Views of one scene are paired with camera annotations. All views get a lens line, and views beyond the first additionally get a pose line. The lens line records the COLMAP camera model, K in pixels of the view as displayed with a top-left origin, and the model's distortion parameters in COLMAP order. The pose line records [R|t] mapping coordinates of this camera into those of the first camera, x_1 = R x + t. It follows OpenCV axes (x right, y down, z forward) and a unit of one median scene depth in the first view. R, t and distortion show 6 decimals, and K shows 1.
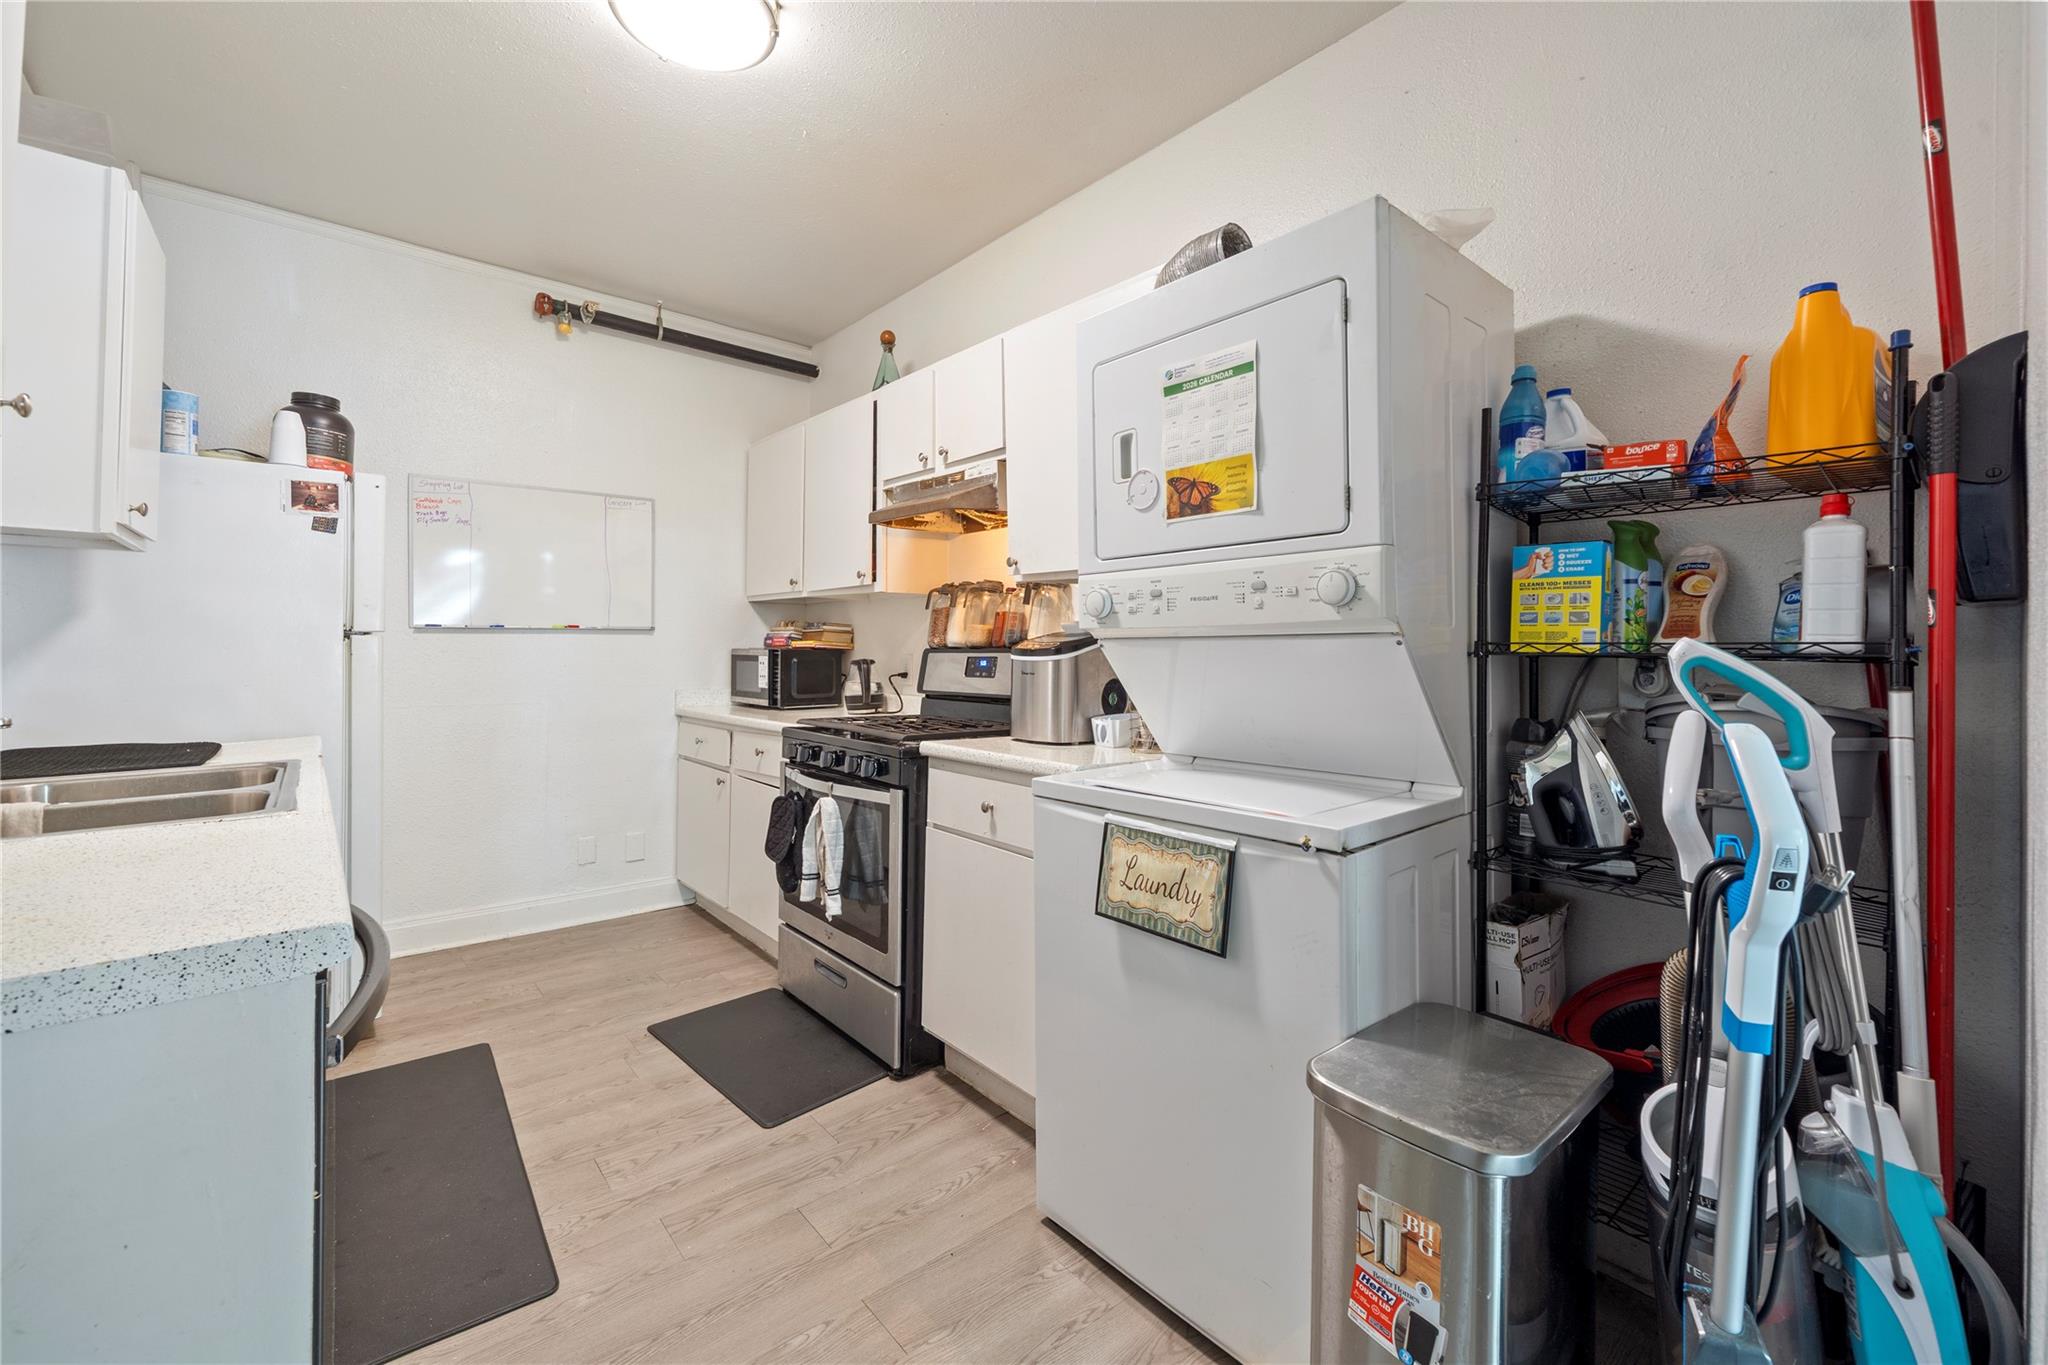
lens RADIAL K [[833.3, 0, 1026.8], [0, 833.3, 651.9], [0, 0, 1]] dist [0.002872, 0.000661]
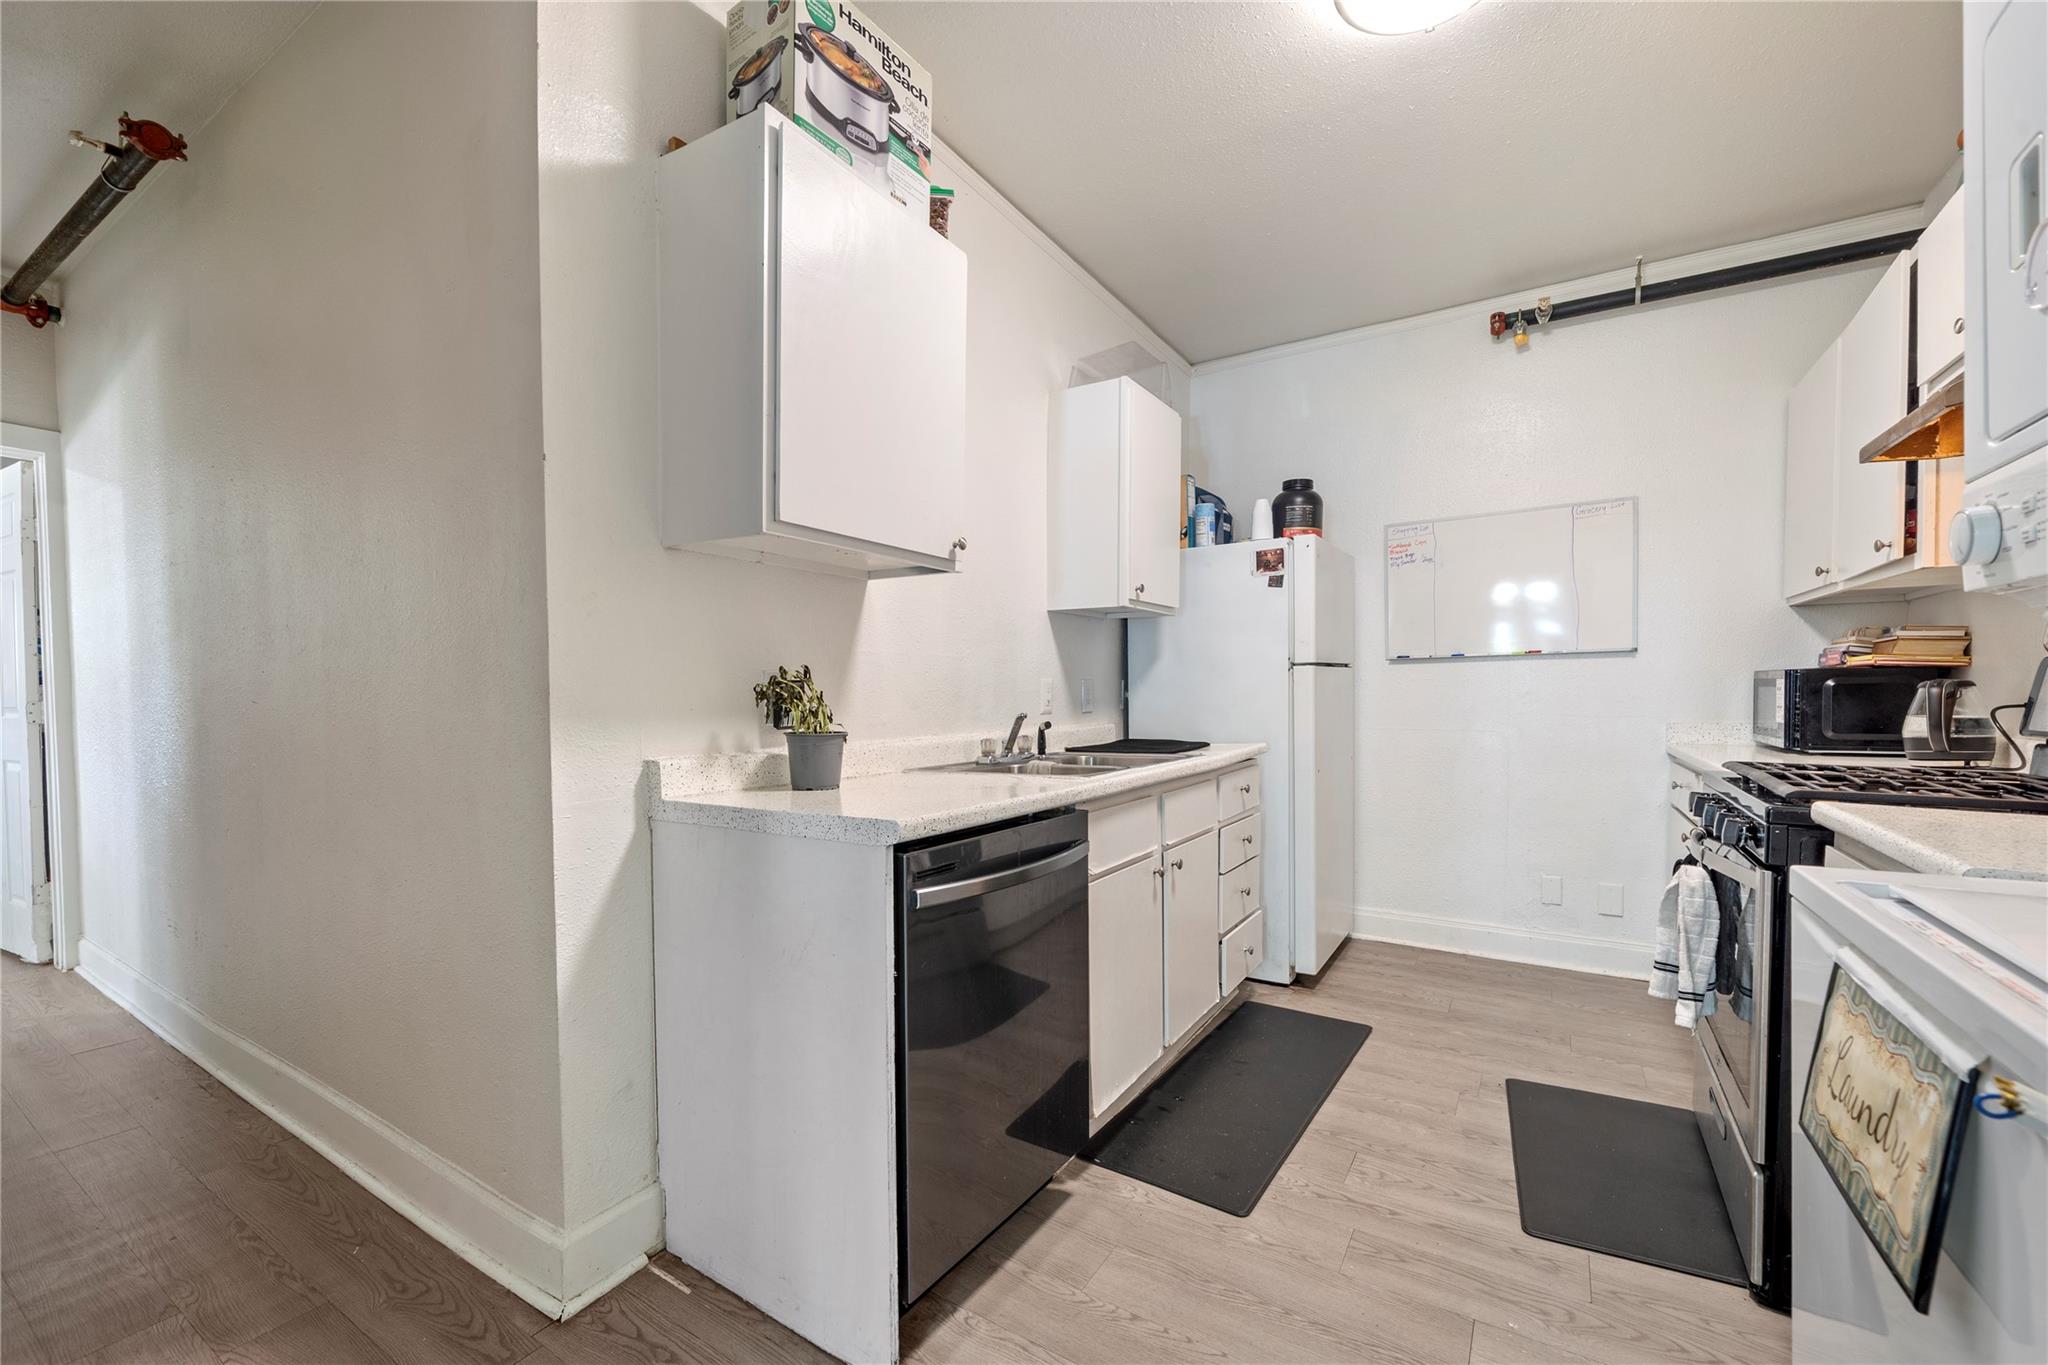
lens RADIAL K [[838.1, 0, 1030.0], [0, 838.1, 718.6], [0, 0, 1]] dist [0.000602, 0.000085]
pose [[0.303543, 0.023164, -0.952536, 0.246936], [0.008253, 0.999603, 0.026939, 0.019299], [0.952782, -0.016038, 0.303232, 0.206215]]
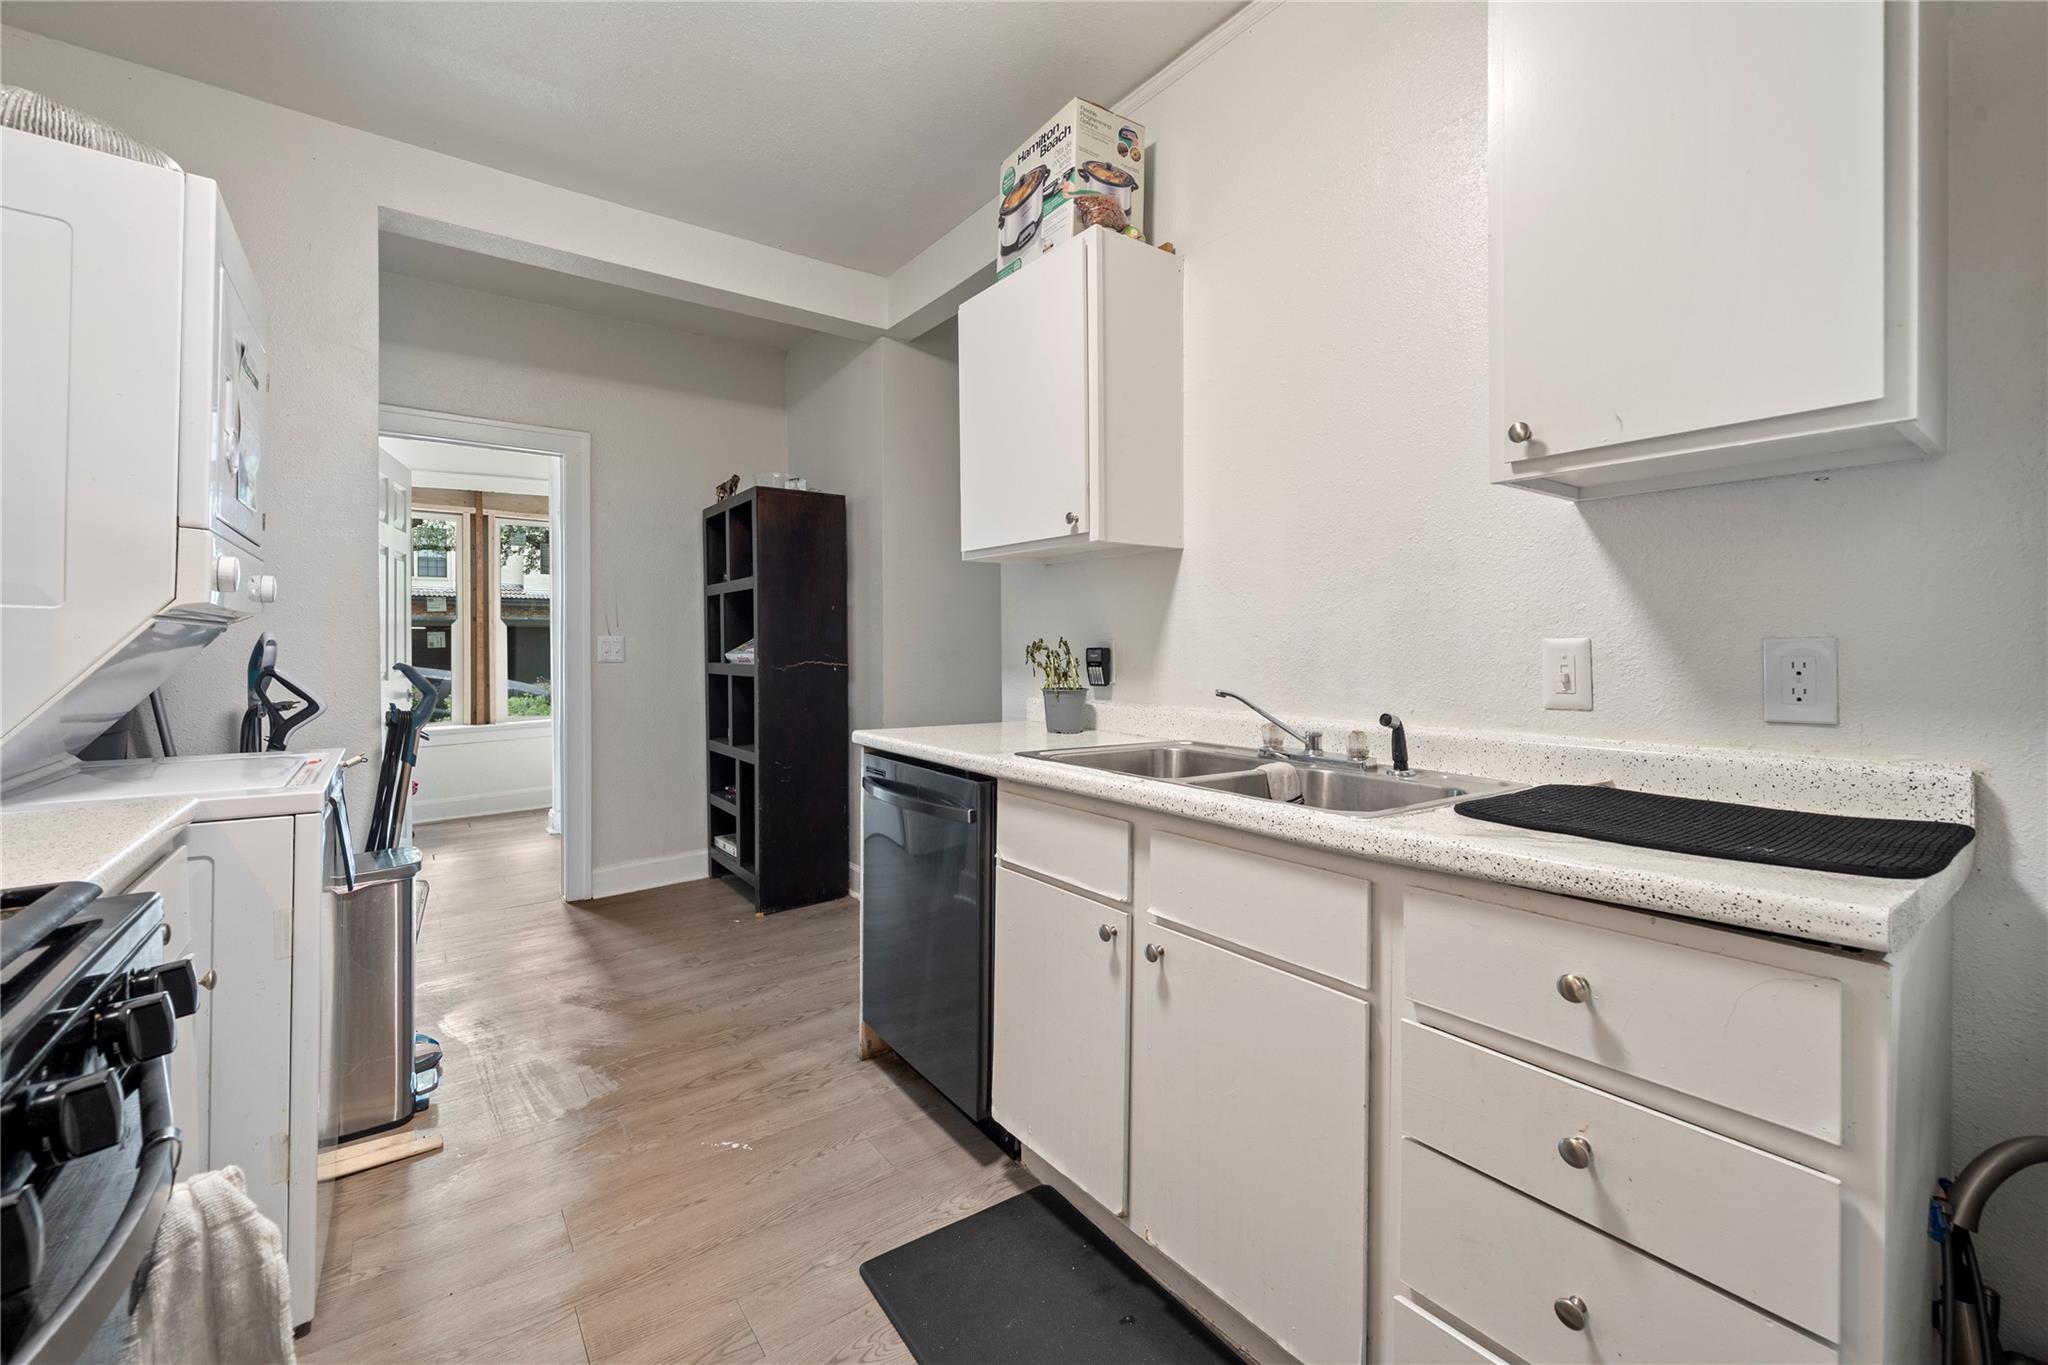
lens RADIAL K [[833.3, 0, 1026.8], [0, 833.3, 651.9], [0, 0, 1]] dist [0.002872, 0.000661]
pose [[-0.997827, -0.002479, 0.065836, -0.461383], [-0.002091, 0.999980, 0.005965, 0.002975], [-0.065849, 0.005814, -0.997813, 1.110003]]
